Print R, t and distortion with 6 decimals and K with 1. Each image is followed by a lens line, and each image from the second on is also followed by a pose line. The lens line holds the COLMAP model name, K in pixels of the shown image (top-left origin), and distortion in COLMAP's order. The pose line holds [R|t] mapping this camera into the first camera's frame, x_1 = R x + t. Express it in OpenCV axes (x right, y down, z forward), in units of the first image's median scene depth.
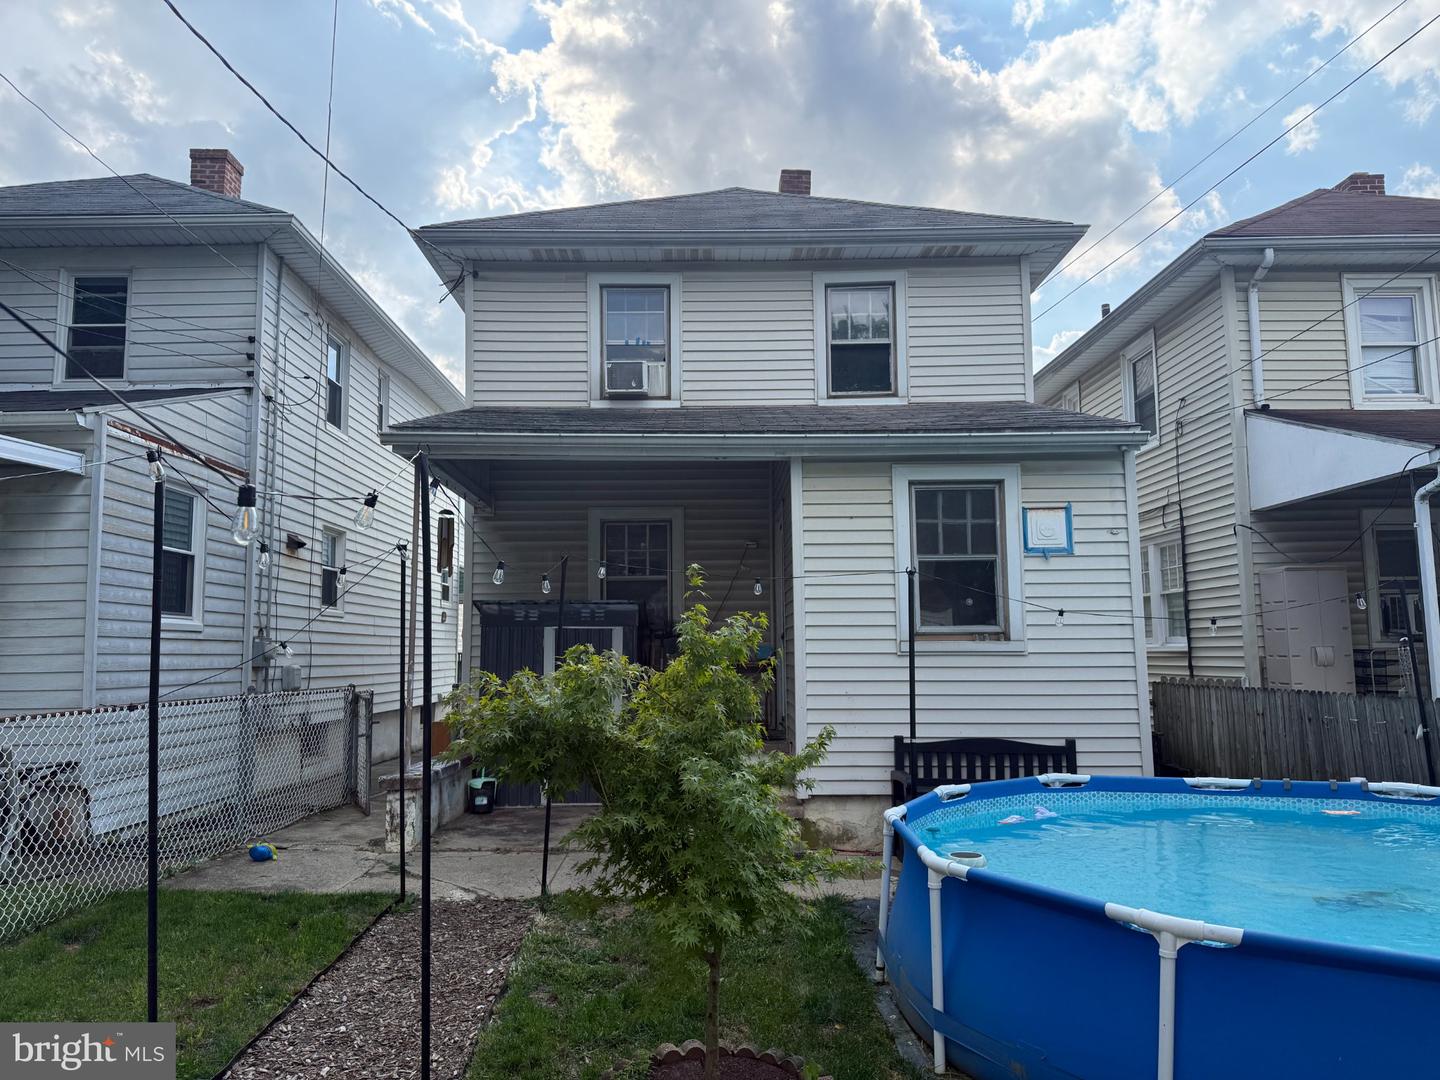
lens RADIAL K [[1015.1, 0, 720.0], [0, 1015.1, 540.0], [0, 0, 1]] dist [0.103618, -0.149965]
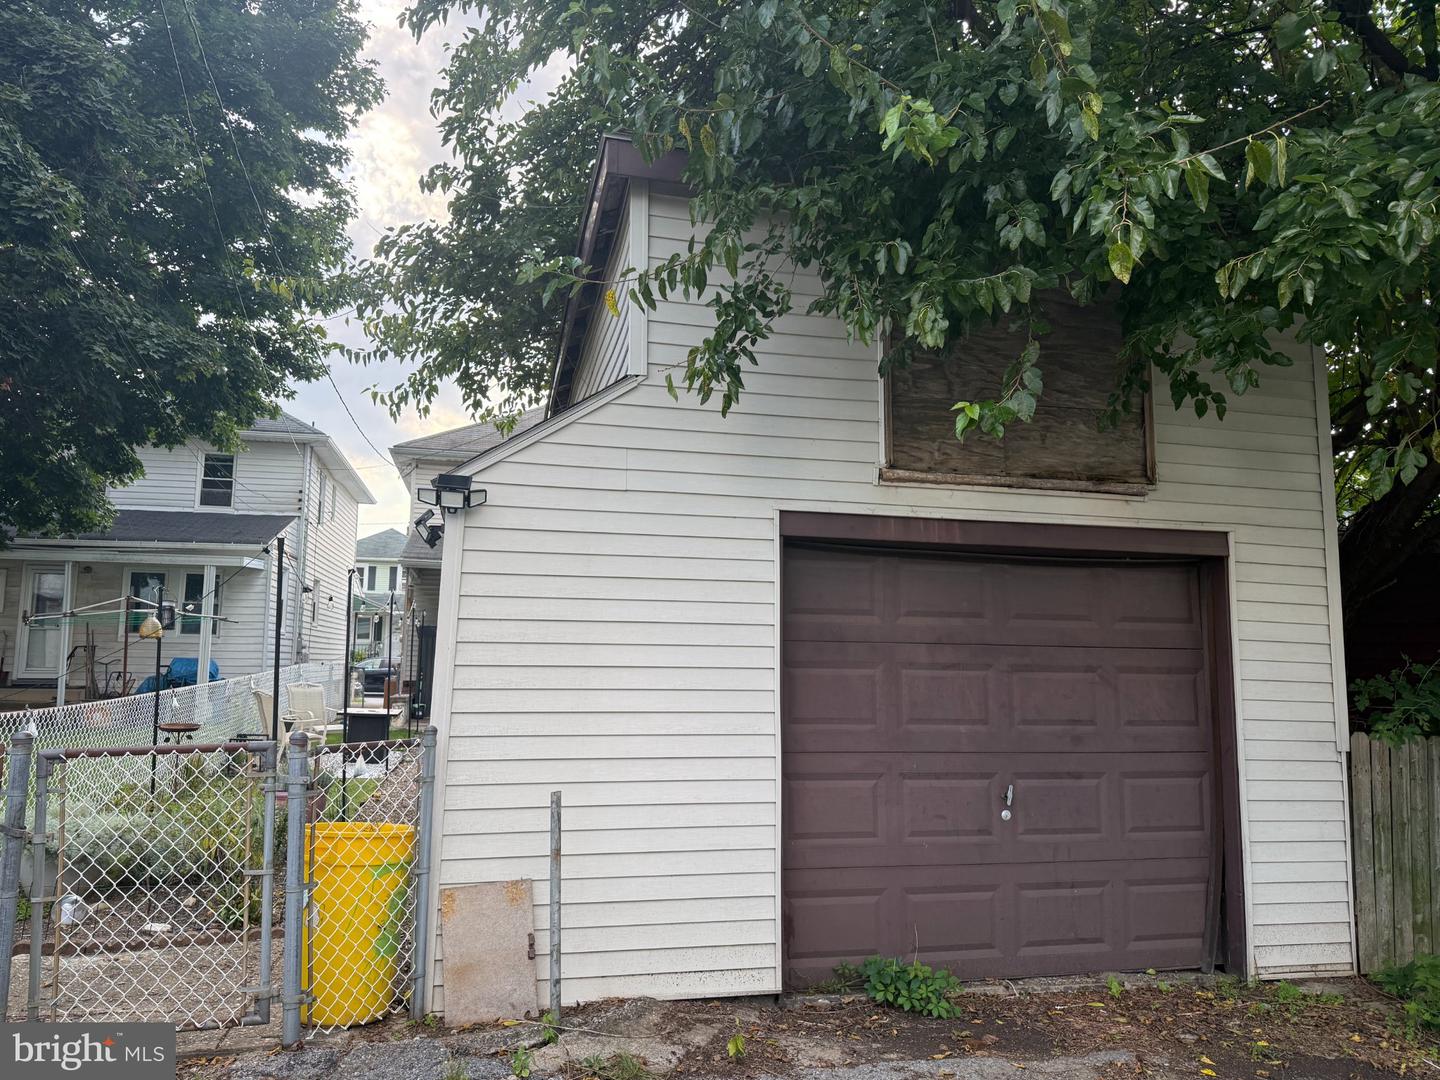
lens RADIAL K [[1015.1, 0, 720.0], [0, 1015.1, 540.0], [0, 0, 1]] dist [0.103618, -0.149965]
pose [[0.977768, 0.053491, 0.202753, -0.050844], [-0.051866, 0.998565, -0.013326, -0.114754], [-0.203175, 0.002514, 0.979139, -1.160721]]
